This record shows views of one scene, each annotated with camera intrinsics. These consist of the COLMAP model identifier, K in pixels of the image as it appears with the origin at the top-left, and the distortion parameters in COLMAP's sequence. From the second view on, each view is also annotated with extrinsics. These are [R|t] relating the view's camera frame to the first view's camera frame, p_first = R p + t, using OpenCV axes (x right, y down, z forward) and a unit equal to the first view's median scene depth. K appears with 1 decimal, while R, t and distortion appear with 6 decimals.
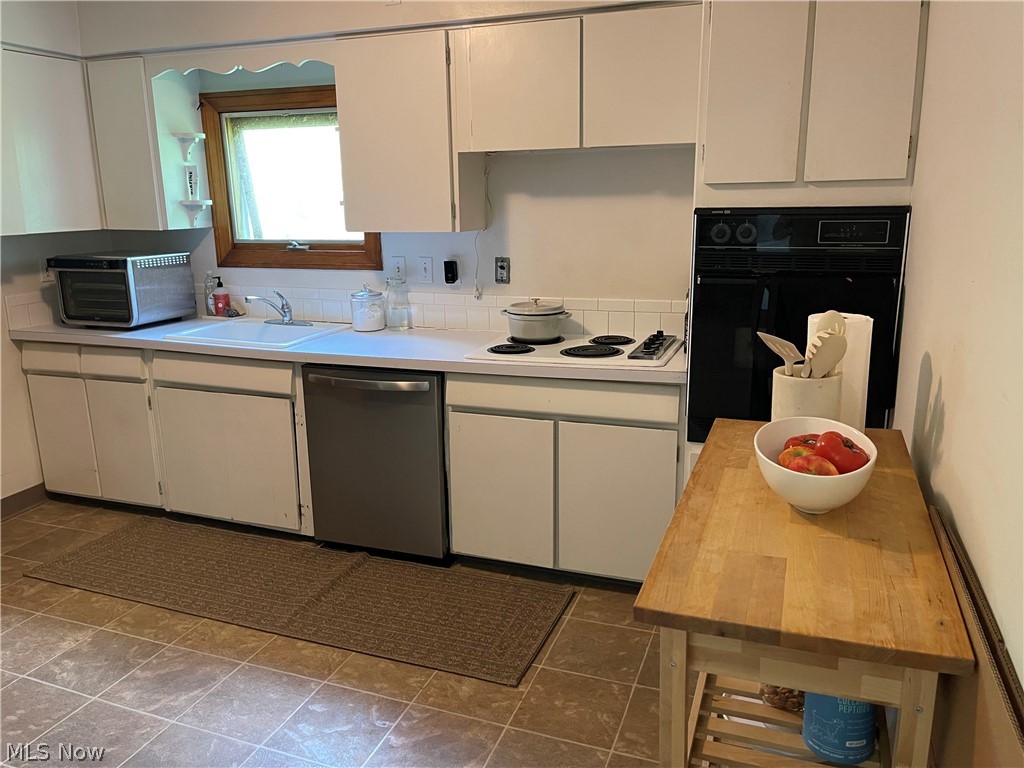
lens RADIAL K [[773.8, 0, 513.7], [0, 773.8, 383.8], [0, 0, 1]] dist [0.004661, -0.014272]
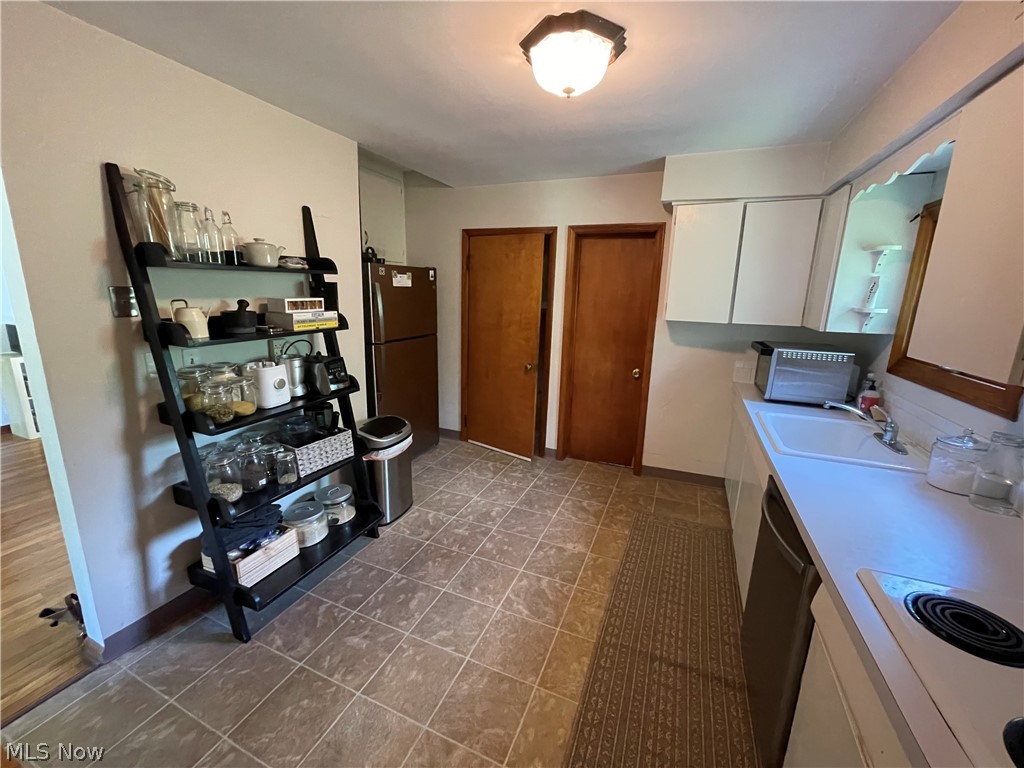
lens RADIAL K [[412.4, 0, 512.2], [0, 412.4, 381.4], [0, 0, 1]] dist [-0.000138, 0.000736]
pose [[-0.043655, 0.226875, -0.972945, 0.244089], [-0.251961, 0.939892, 0.230473, -0.186183], [0.966752, 0.255205, 0.016132, 0.672955]]
